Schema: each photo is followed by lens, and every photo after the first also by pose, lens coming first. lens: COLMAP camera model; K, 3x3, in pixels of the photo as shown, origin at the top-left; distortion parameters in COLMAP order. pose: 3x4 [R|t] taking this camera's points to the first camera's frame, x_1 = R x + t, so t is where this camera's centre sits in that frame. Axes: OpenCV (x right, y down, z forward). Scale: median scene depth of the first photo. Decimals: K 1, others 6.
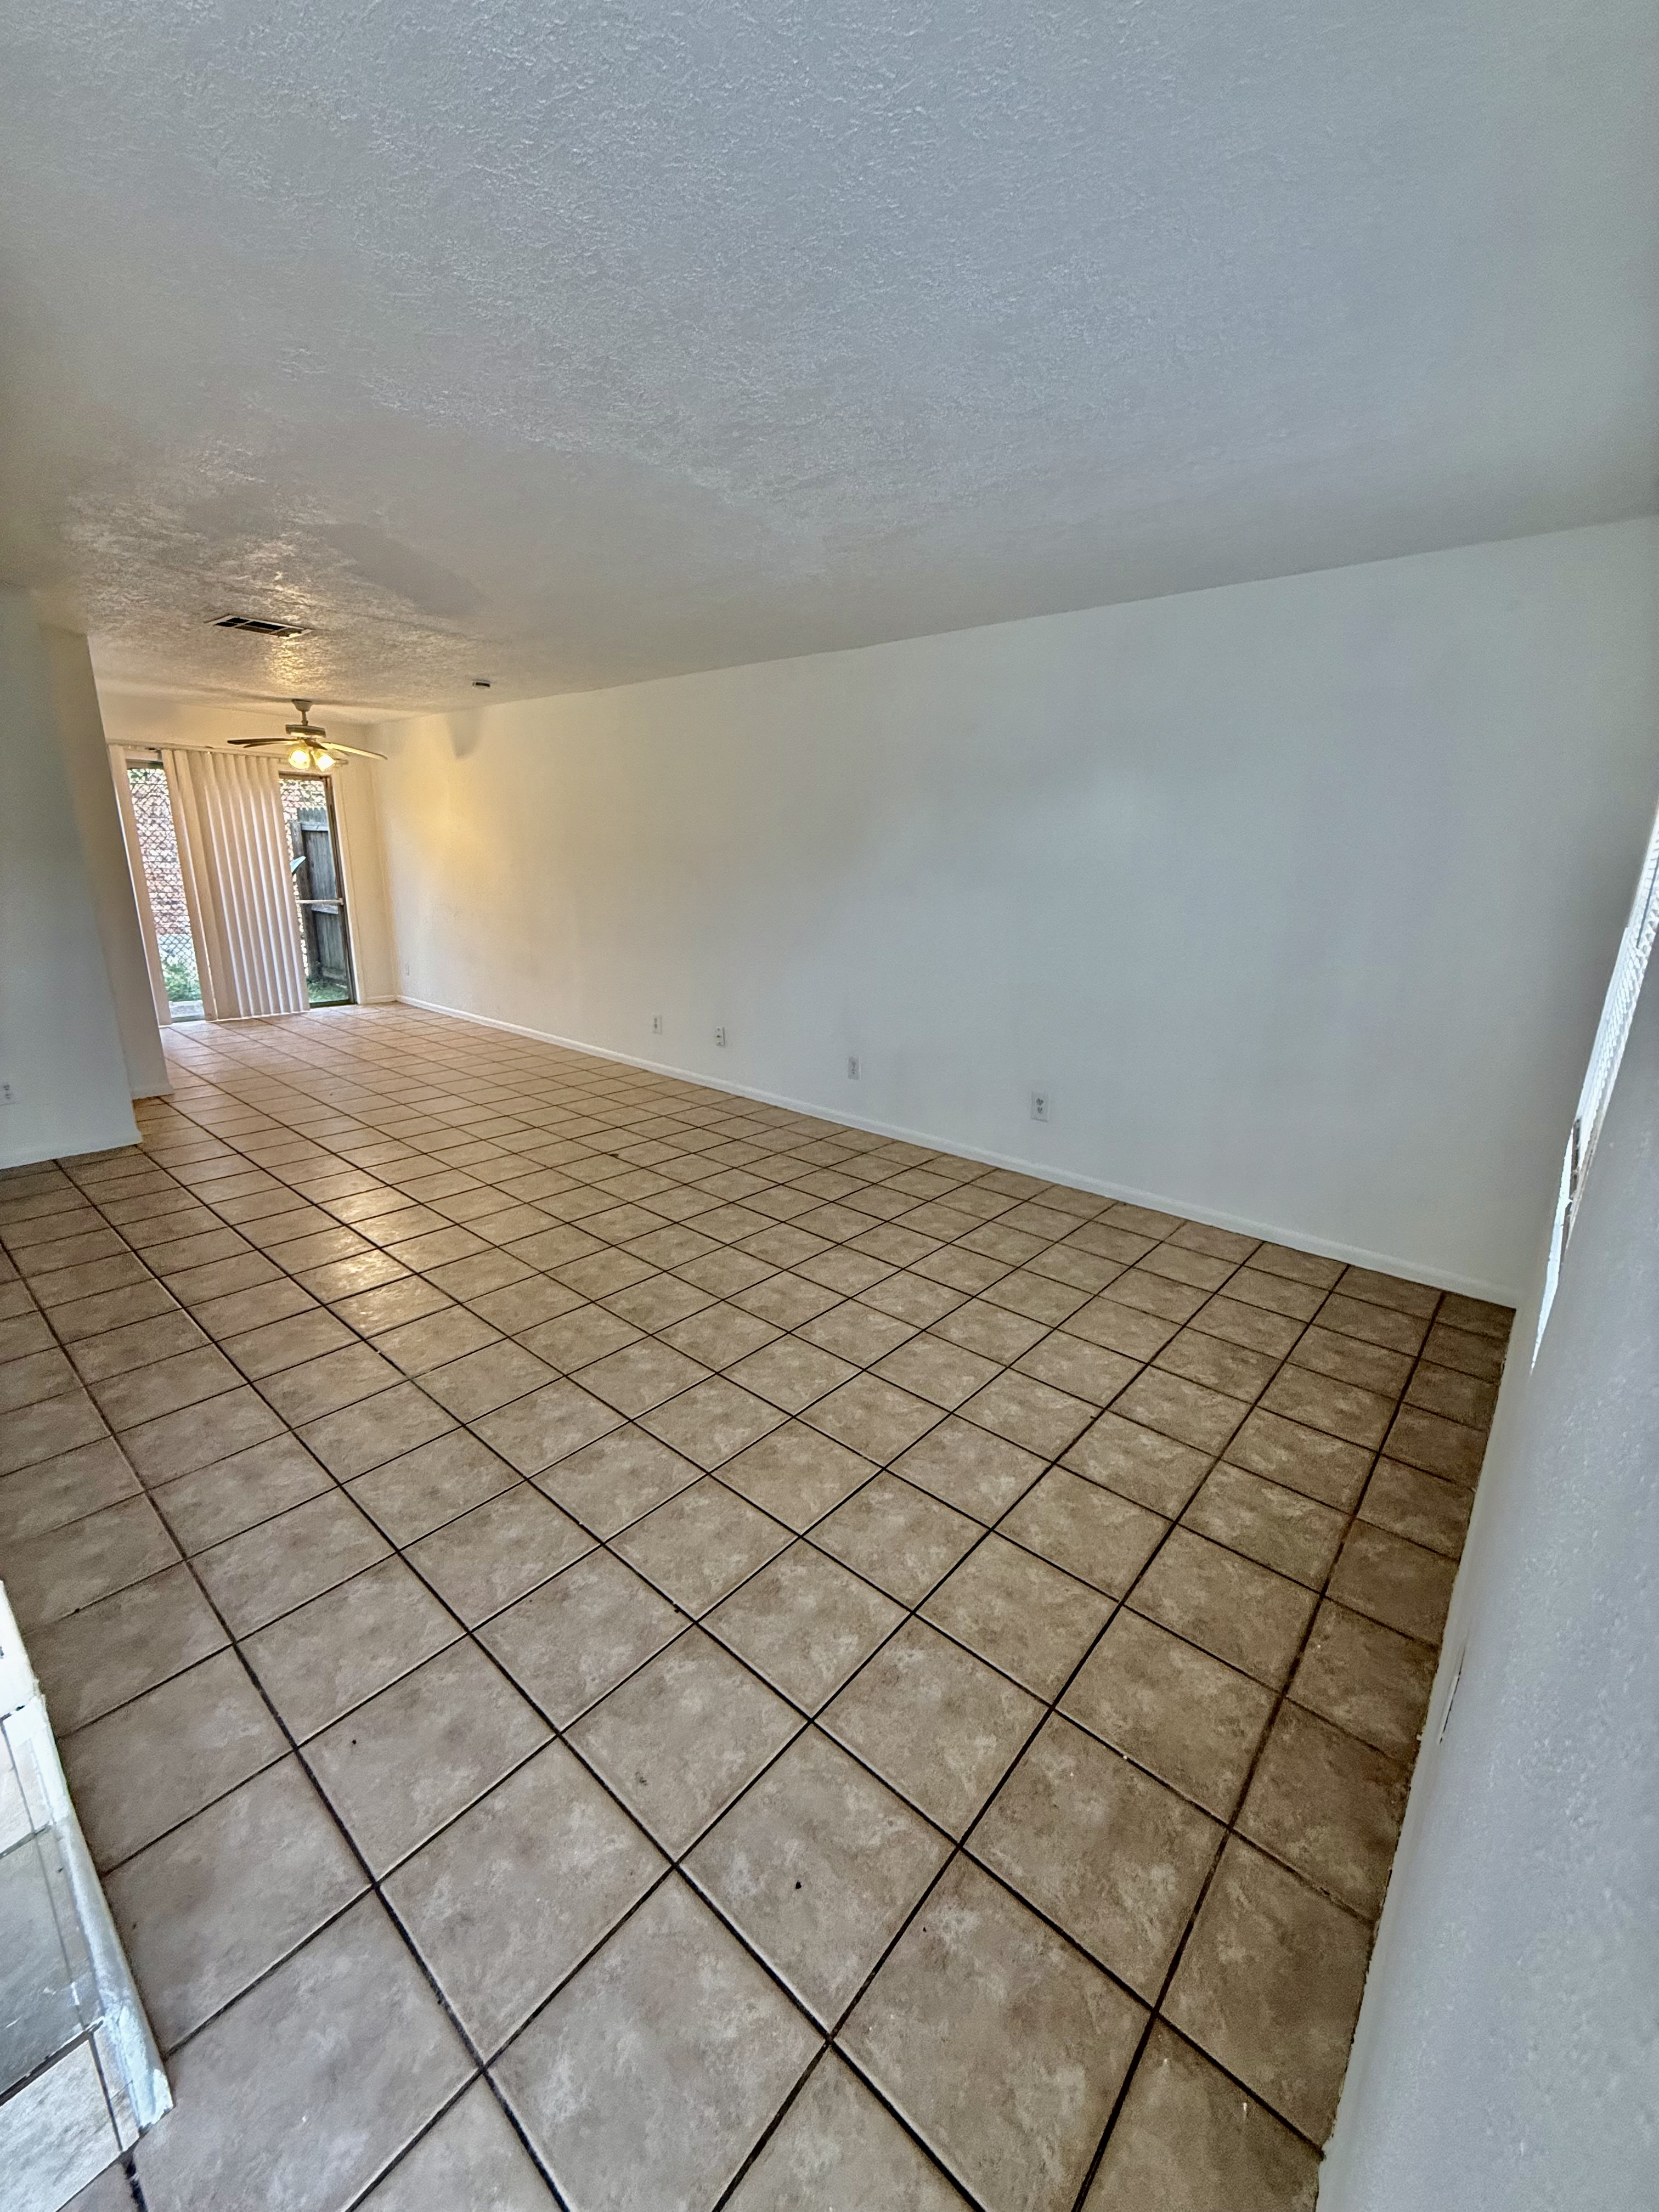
lens RADIAL K [[887.7, 0, 831.3], [0, 887.7, 1096.9], [0, 0, 1]] dist [0.002279, 0.000144]
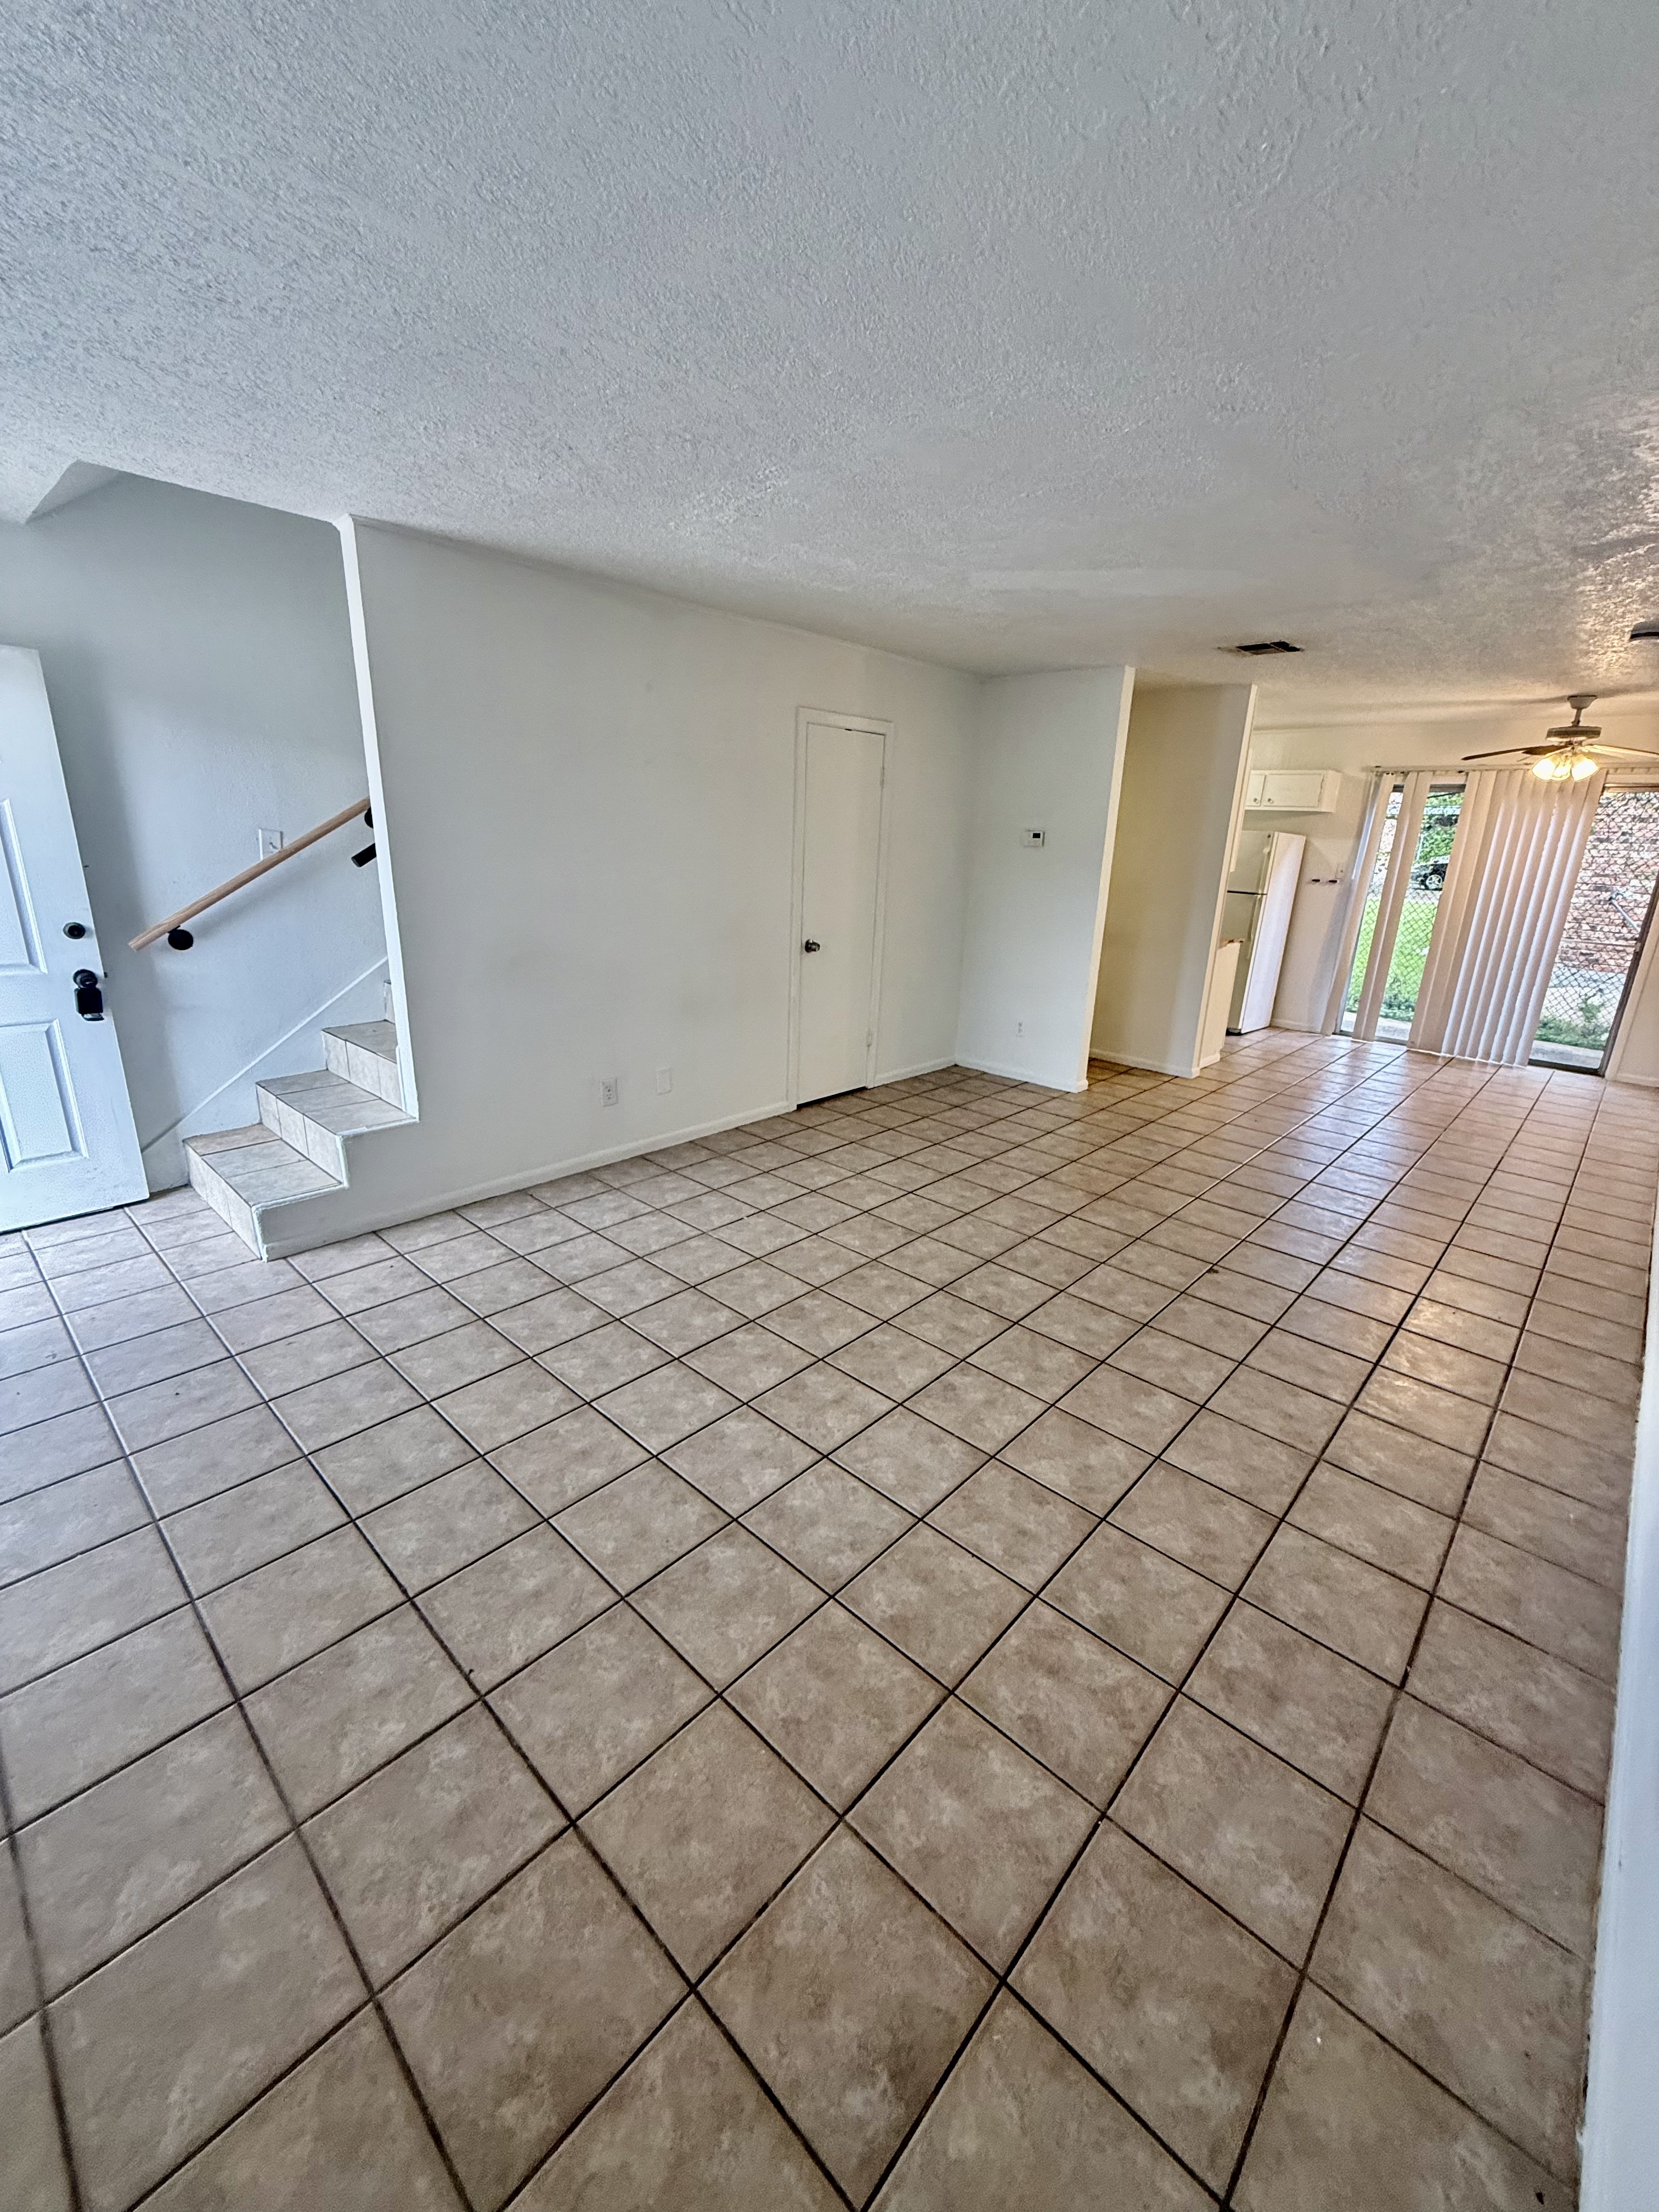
lens RADIAL K [[887.7, 0, 831.3], [0, 887.7, 1096.9], [0, 0, 1]] dist [0.002279, 0.000144]
pose [[-0.039714, 0.264718, -0.963508, 0.616262], [-0.298488, 0.917097, 0.264270, -0.233360], [0.953587, 0.298091, 0.042593, 0.821125]]
